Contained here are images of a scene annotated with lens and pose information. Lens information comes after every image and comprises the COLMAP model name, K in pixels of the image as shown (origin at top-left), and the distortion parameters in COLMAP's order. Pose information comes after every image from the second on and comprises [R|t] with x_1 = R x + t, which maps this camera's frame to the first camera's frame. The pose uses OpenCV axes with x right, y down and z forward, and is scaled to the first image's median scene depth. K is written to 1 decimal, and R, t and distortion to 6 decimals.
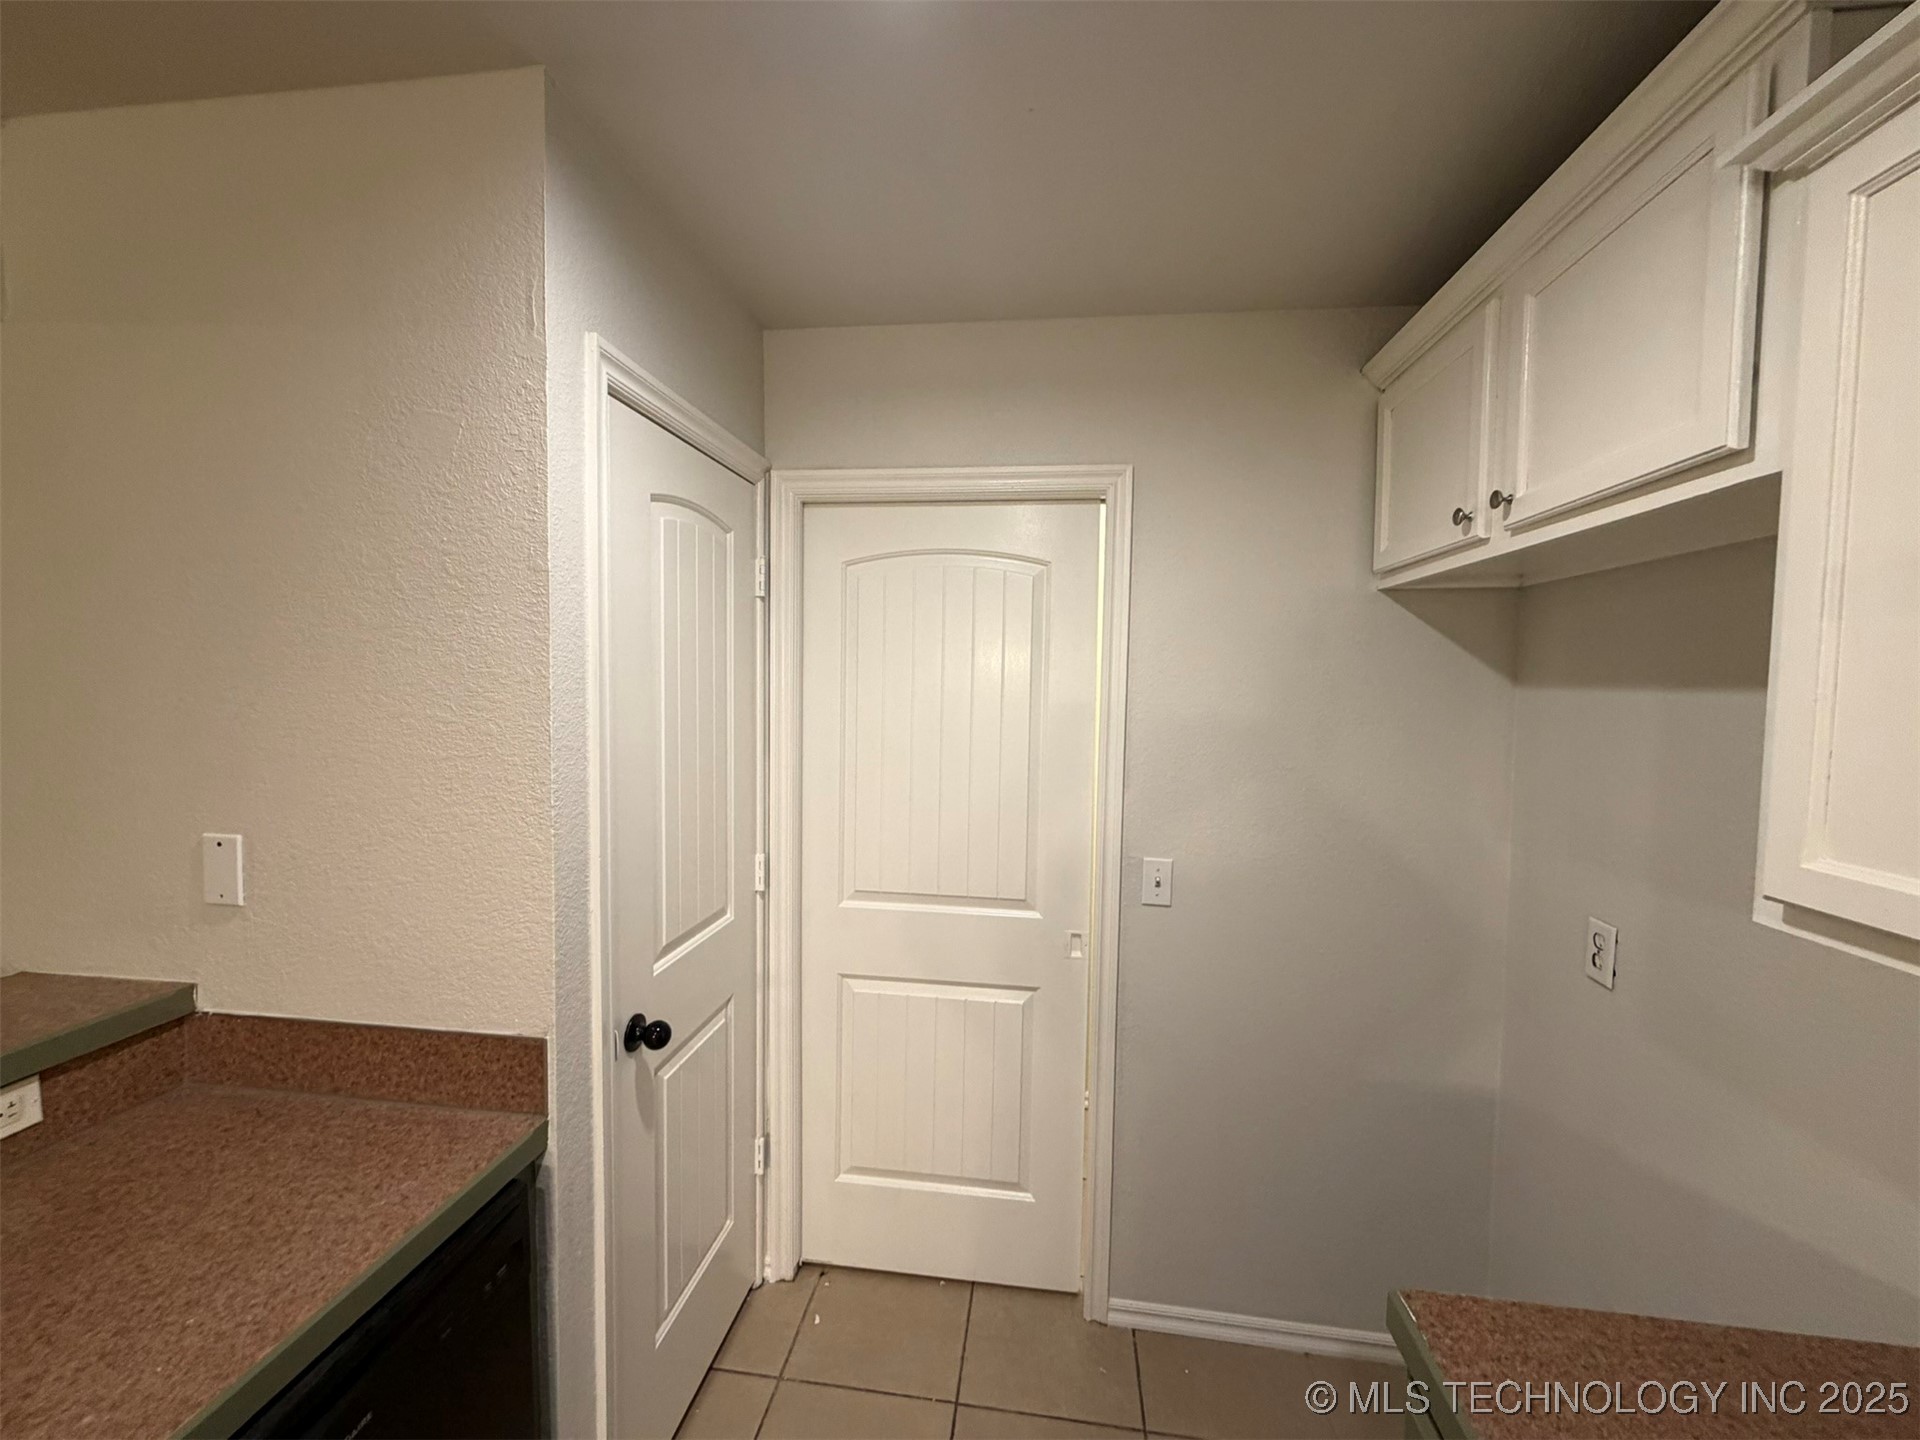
lens RADIAL K [[764.1, 0, 955.3], [0, 764.1, 718.3], [0, 0, 1]] dist [-0.001691, 0.000286]
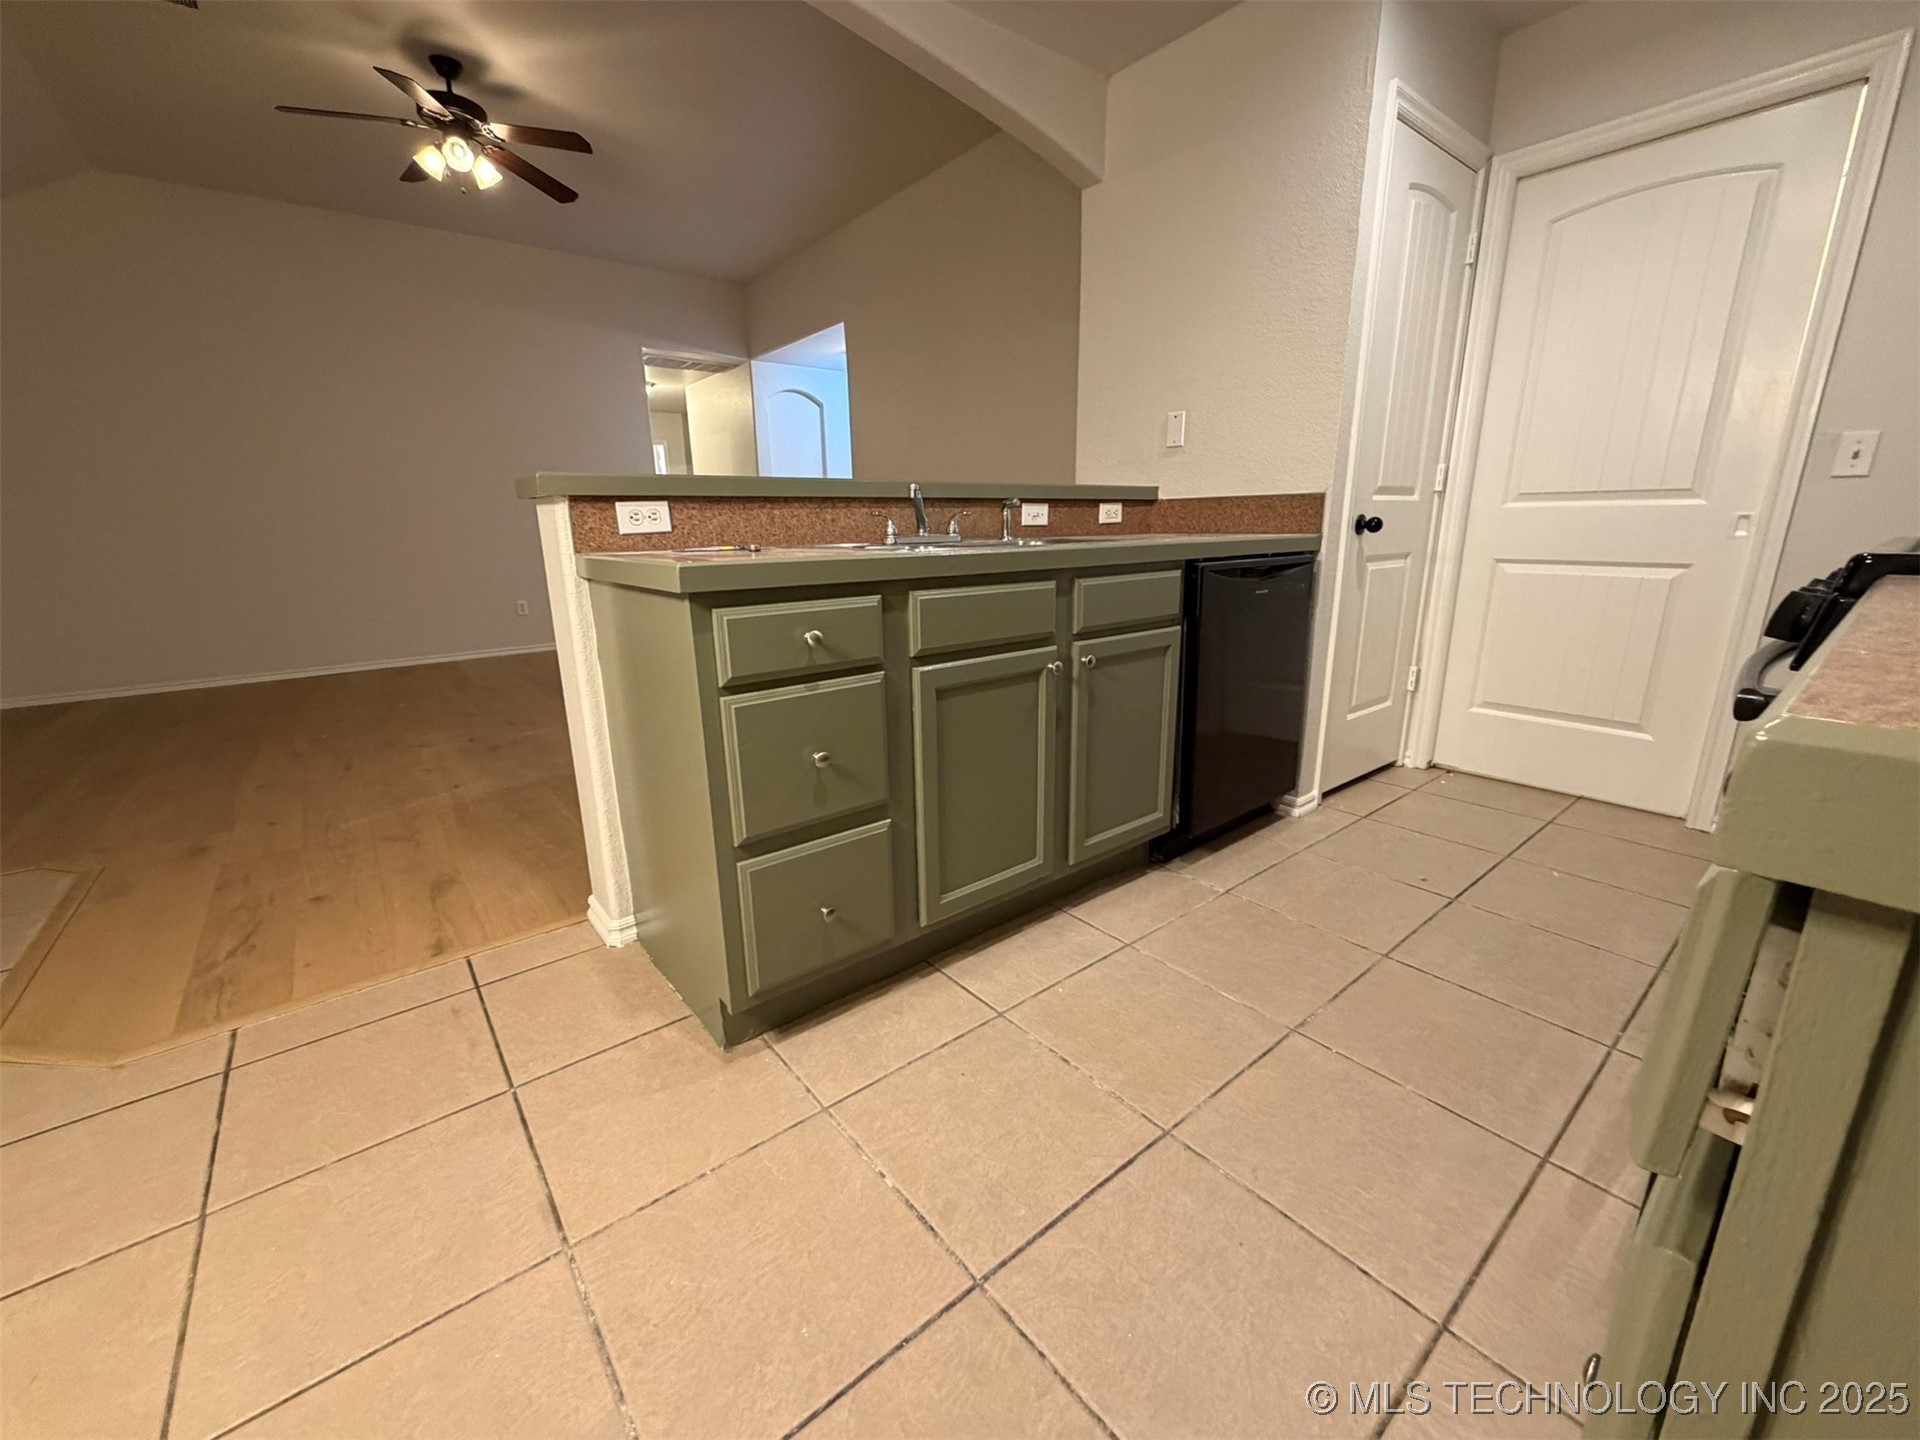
lens RADIAL K [[762.4, 0, 952.4], [0, 762.4, 716.1], [0, 0, 1]] dist [-0.001392, 0.000126]
pose [[0.724340, 0.145863, -0.673837, 0.124622], [-0.012956, 0.980071, 0.198226, 0.417917], [0.689322, -0.134853, 0.711794, -0.801735]]
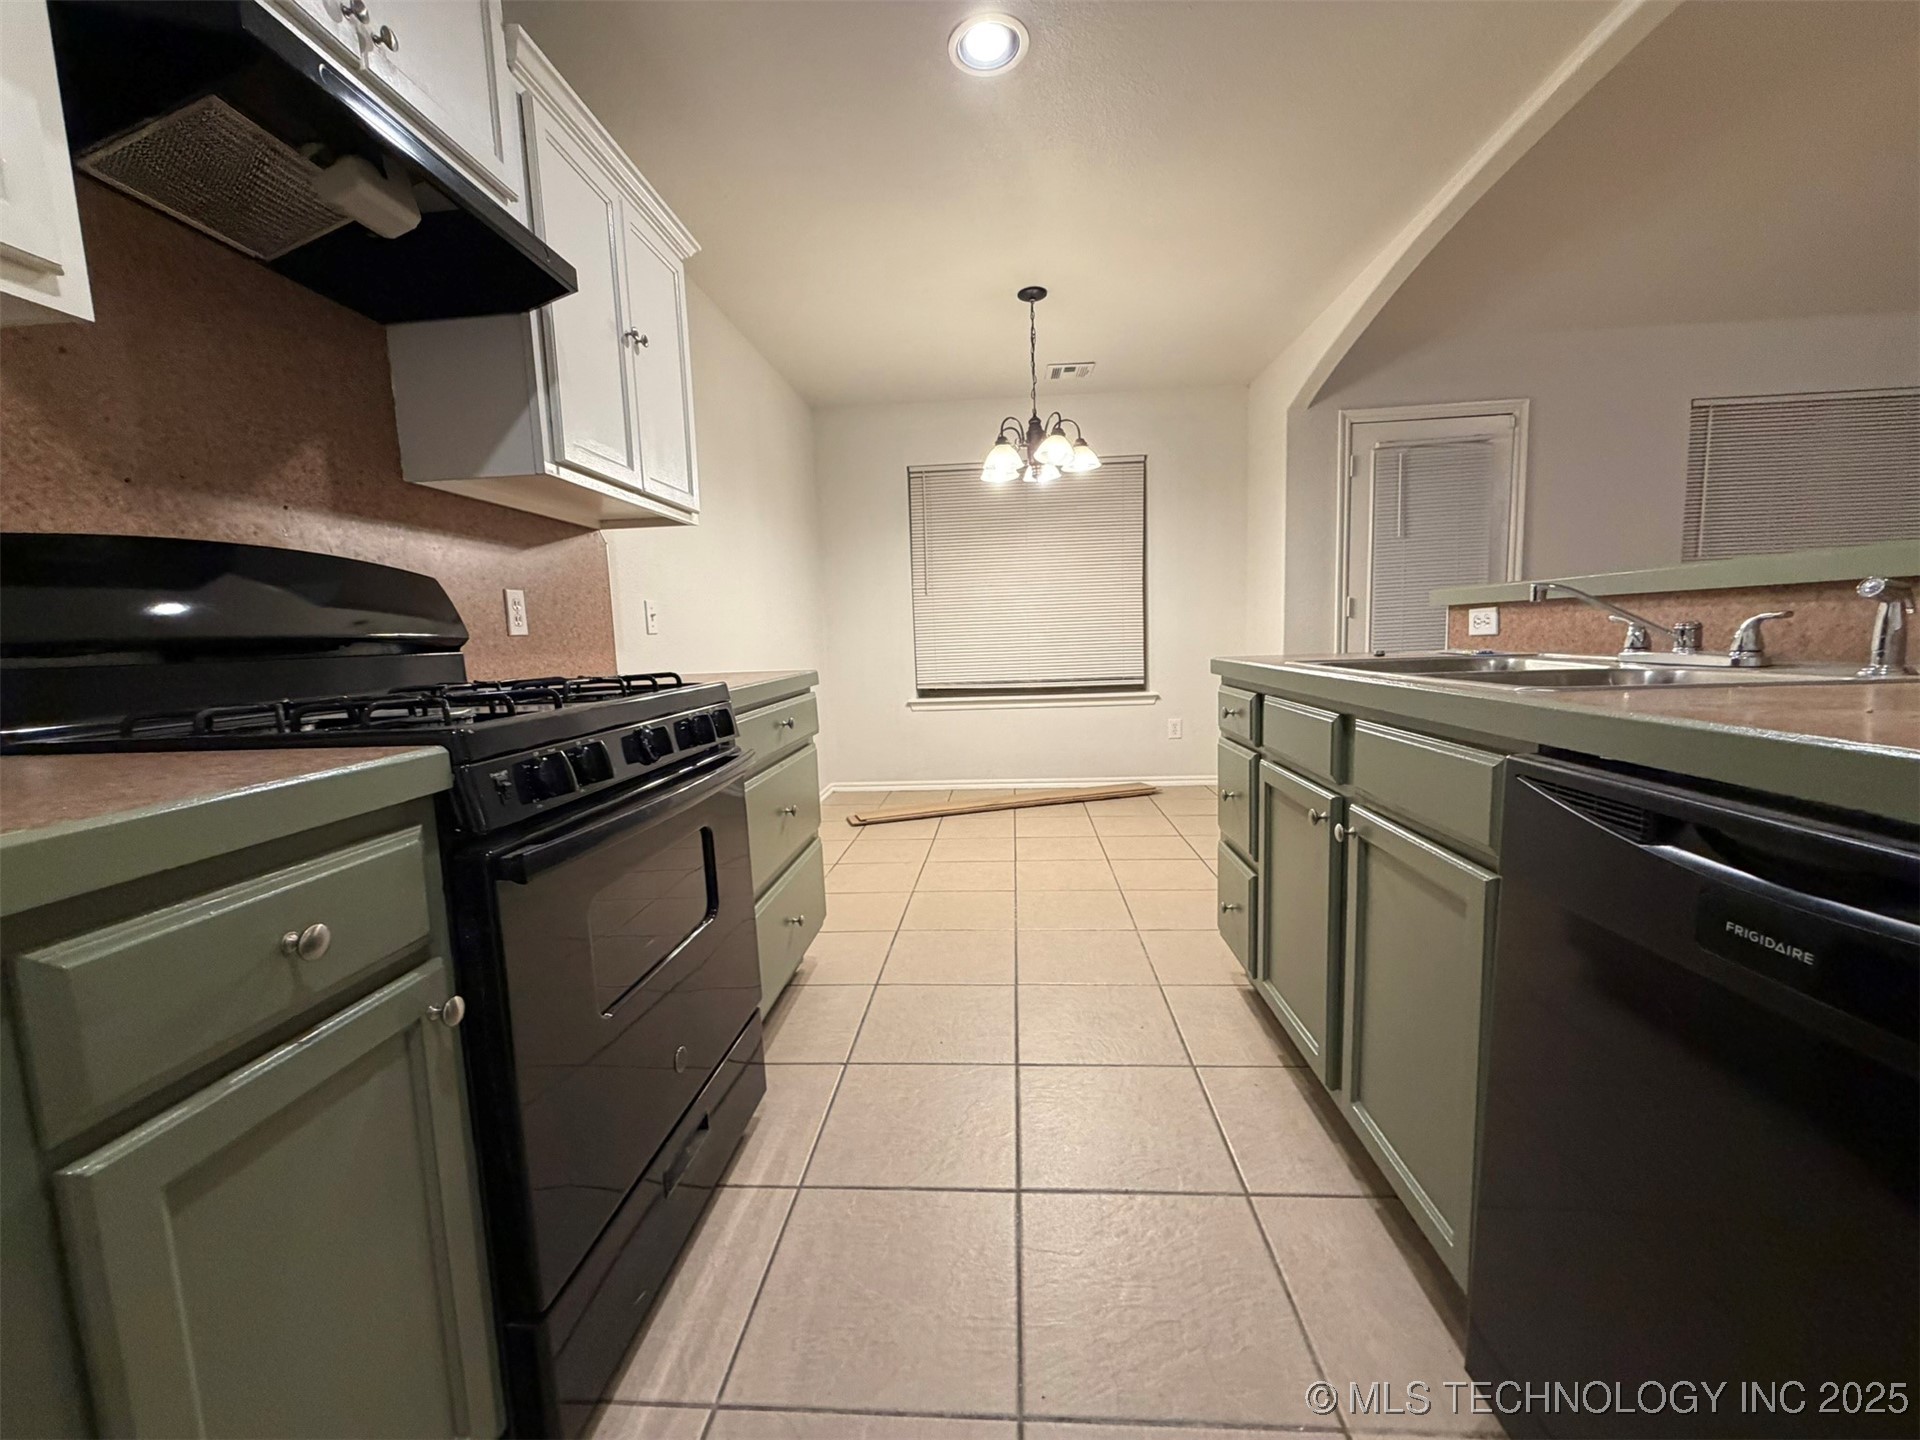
lens RADIAL K [[762.4, 0, 952.4], [0, 762.4, 716.1], [0, 0, 1]] dist [-0.001392, 0.000126]
pose [[-0.998213, 0.029528, -0.051952, -0.030018], [0.020744, 0.986550, 0.162141, 0.305275], [0.056041, 0.160773, -0.985399, 0.757820]]
